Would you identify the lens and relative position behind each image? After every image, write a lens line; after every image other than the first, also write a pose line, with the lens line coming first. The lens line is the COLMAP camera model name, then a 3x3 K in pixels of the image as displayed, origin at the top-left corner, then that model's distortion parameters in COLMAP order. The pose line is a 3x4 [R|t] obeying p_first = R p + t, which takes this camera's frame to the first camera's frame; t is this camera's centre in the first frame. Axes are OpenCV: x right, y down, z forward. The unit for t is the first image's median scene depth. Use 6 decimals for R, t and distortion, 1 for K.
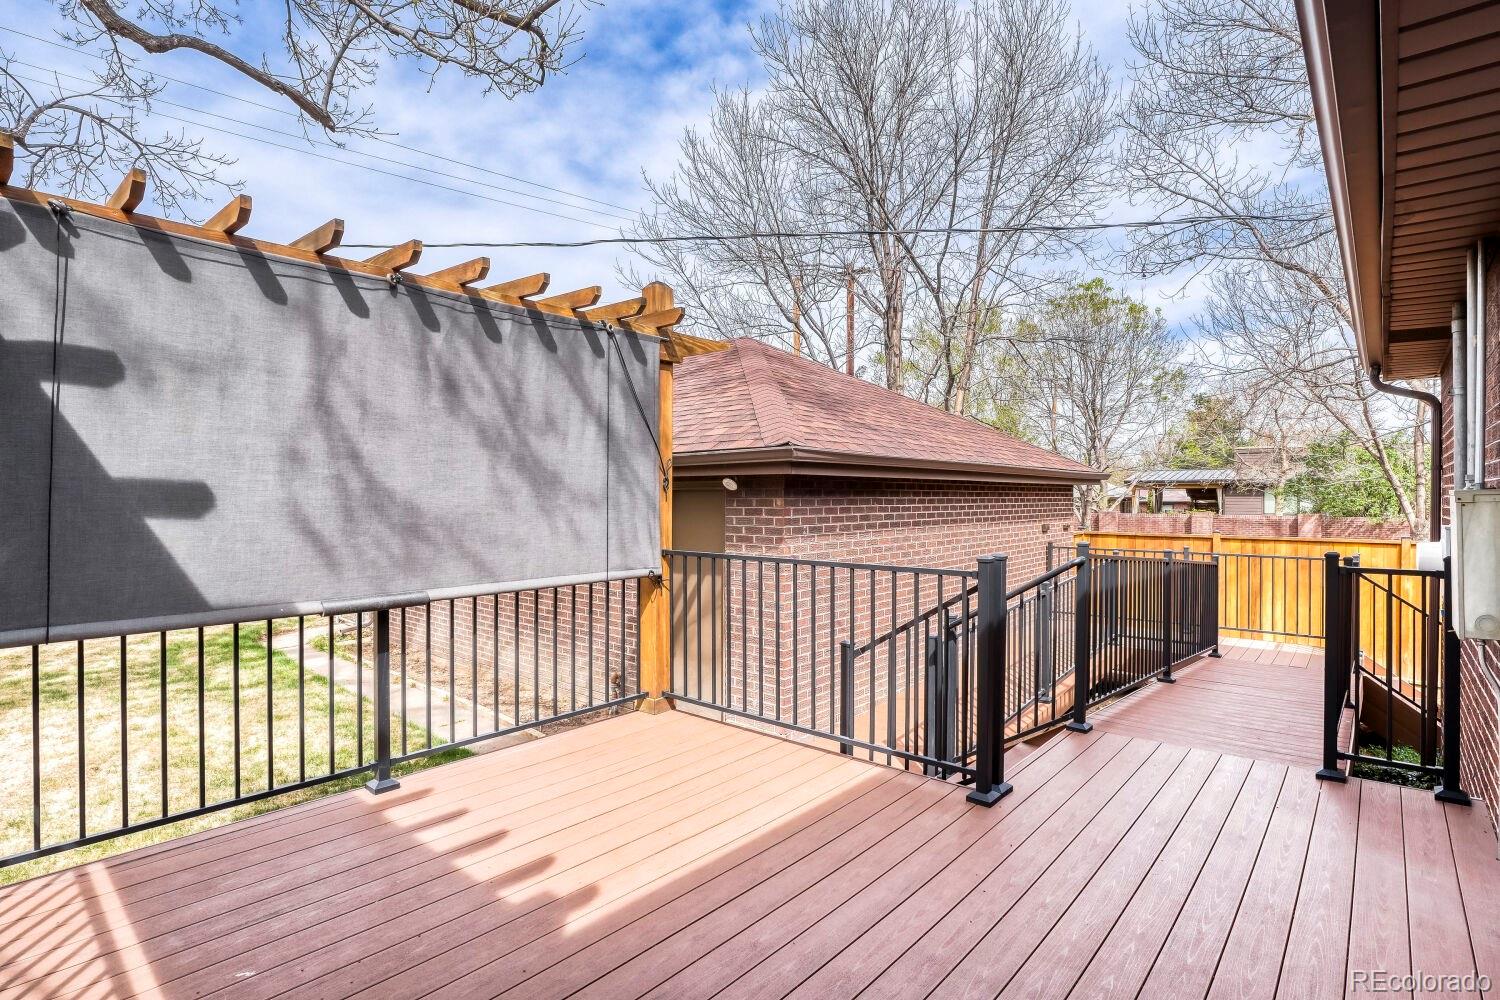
lens RADIAL K [[734.0, 0, 755.6], [0, 734.0, 492.3], [0, 0, 1]] dist [-0.030425, 0.006240]
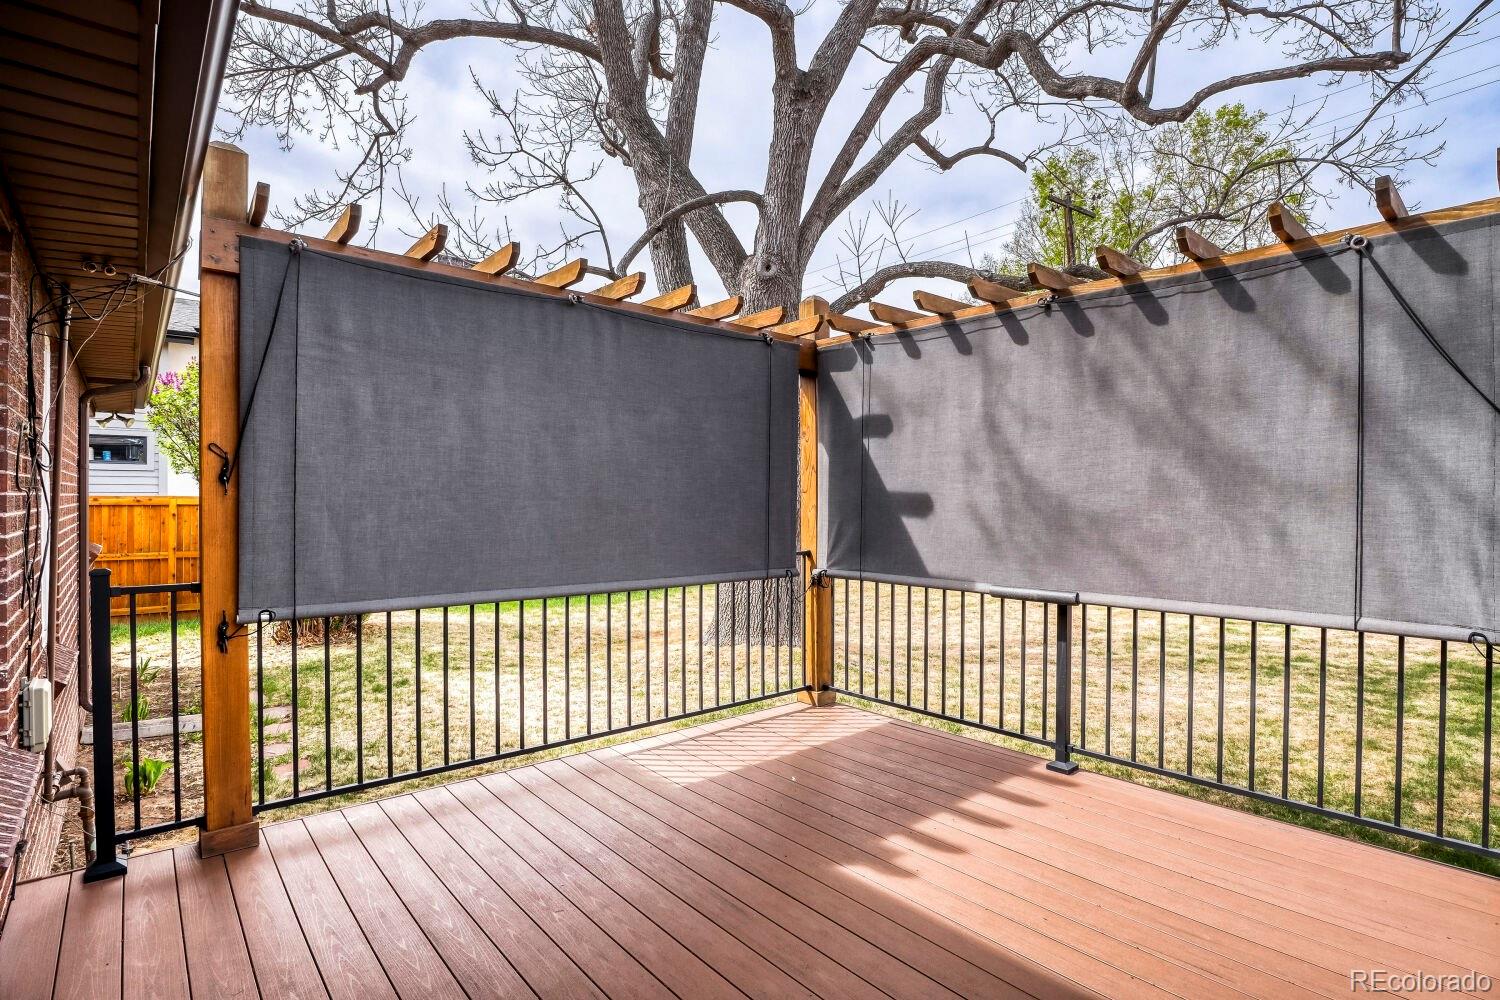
lens RADIAL K [[734.0, 0, 755.1], [0, 734.0, 506.4], [0, 0, 1]] dist [-0.030425, 0.006240]
pose [[-0.121391, 0.007313, -0.992578, 0.630666], [0.001622, 0.999973, 0.007169, 0.006290], [0.992603, -0.000739, -0.121399, 0.683343]]
